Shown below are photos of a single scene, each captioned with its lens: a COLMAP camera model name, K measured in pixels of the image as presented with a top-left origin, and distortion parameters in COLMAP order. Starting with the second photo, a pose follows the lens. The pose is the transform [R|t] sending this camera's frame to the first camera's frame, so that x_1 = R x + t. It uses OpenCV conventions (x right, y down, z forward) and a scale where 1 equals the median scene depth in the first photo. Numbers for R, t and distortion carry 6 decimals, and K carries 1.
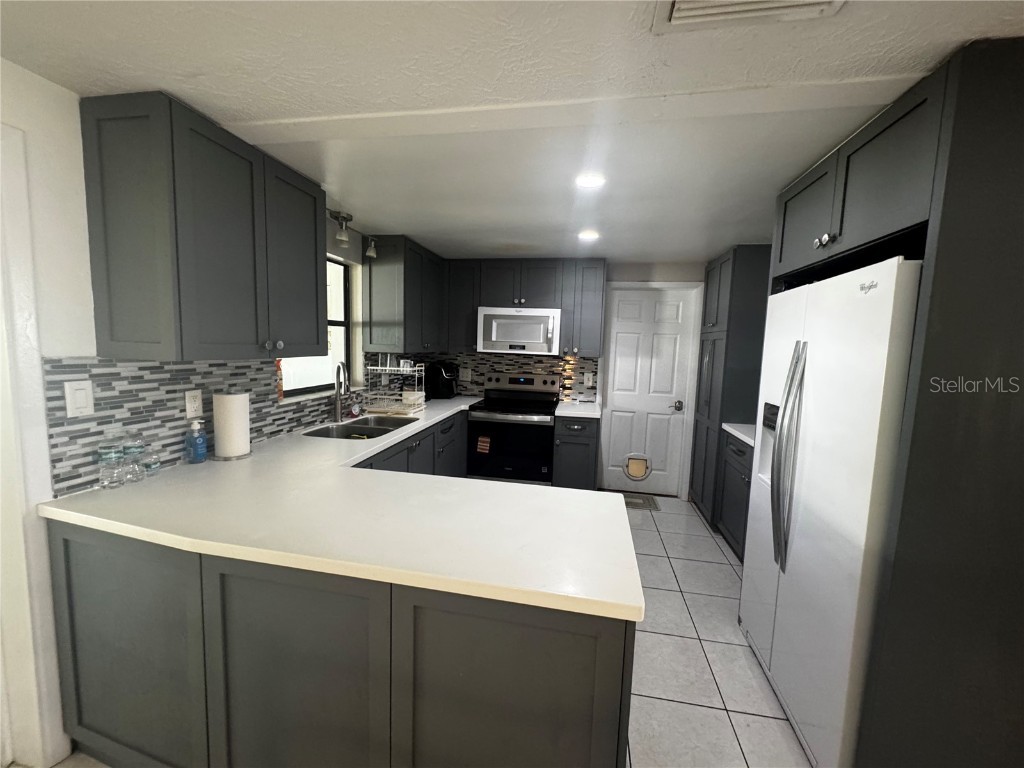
lens RADIAL K [[408.4, 0, 512.0], [0, 408.4, 384.0], [0, 0, 1]] dist [-0.005361, 0.000383]
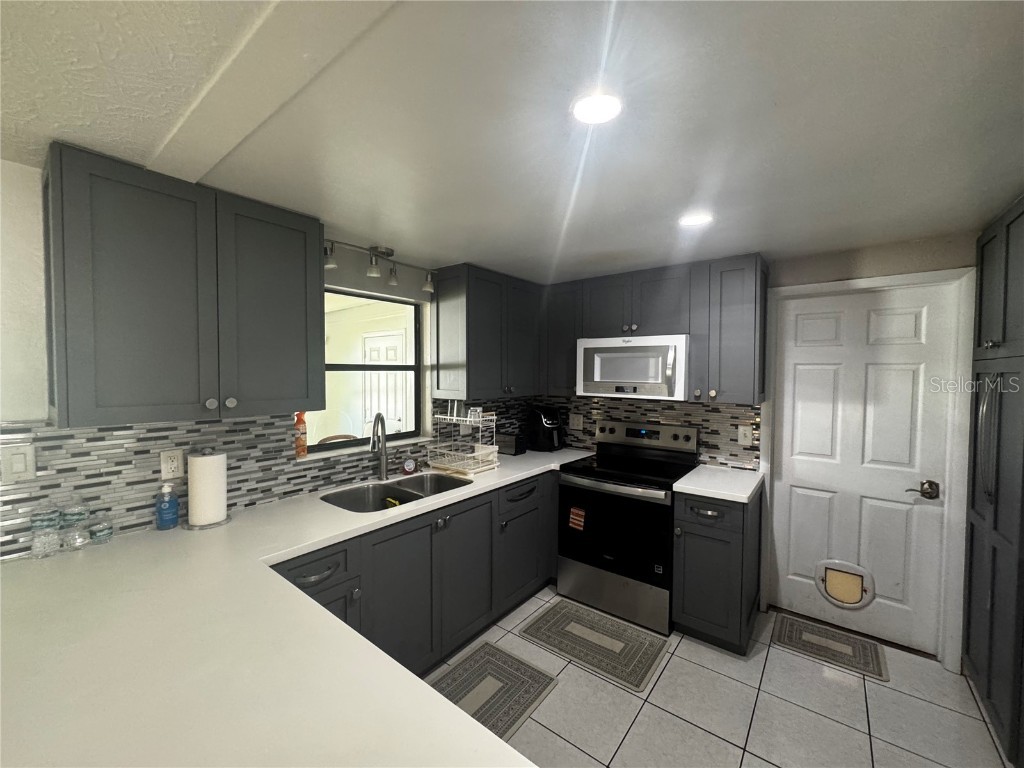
lens RADIAL K [[408.4, 0, 512.0], [0, 408.4, 384.0], [0, 0, 1]] dist [-0.005361, 0.000383]
pose [[0.885107, -0.014491, -0.465161, 0.186428], [-0.021914, 0.997109, -0.072761, -0.044182], [0.464871, 0.074595, 0.882231, 0.264687]]
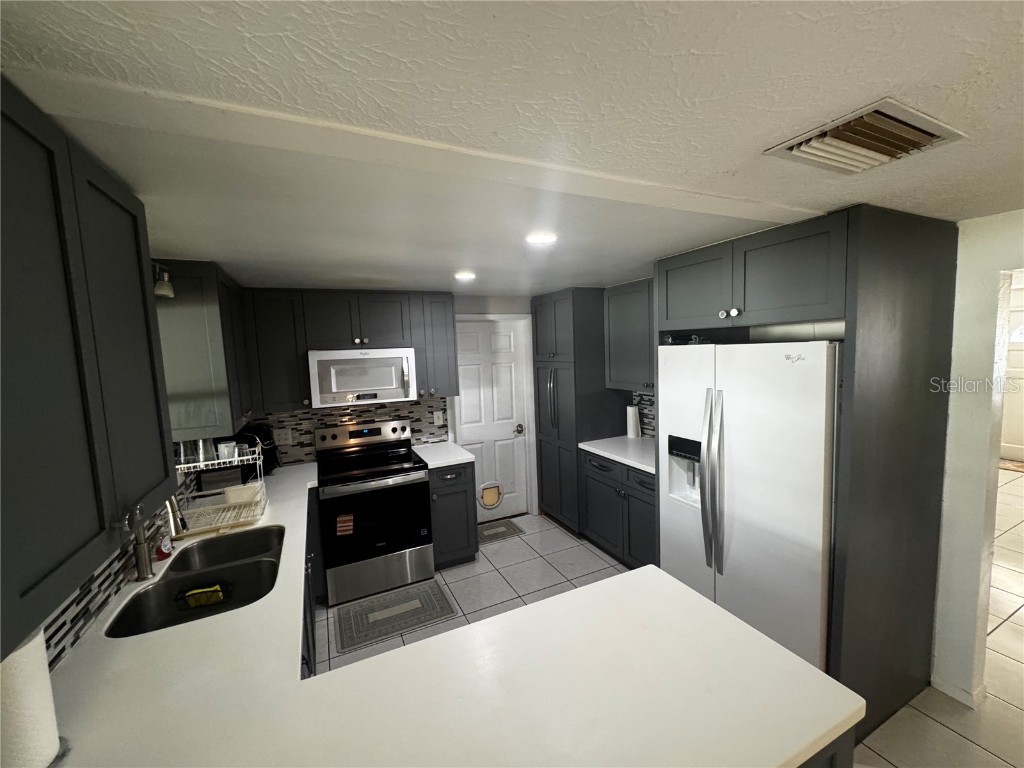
lens RADIAL K [[408.4, 0, 512.0], [0, 408.4, 384.0], [0, 0, 1]] dist [-0.005361, 0.000383]
pose [[0.806783, -0.115387, 0.579471, -0.243237], [0.121463, 0.992188, 0.028459, -0.110054], [-0.578228, 0.047424, 0.814496, 0.158480]]
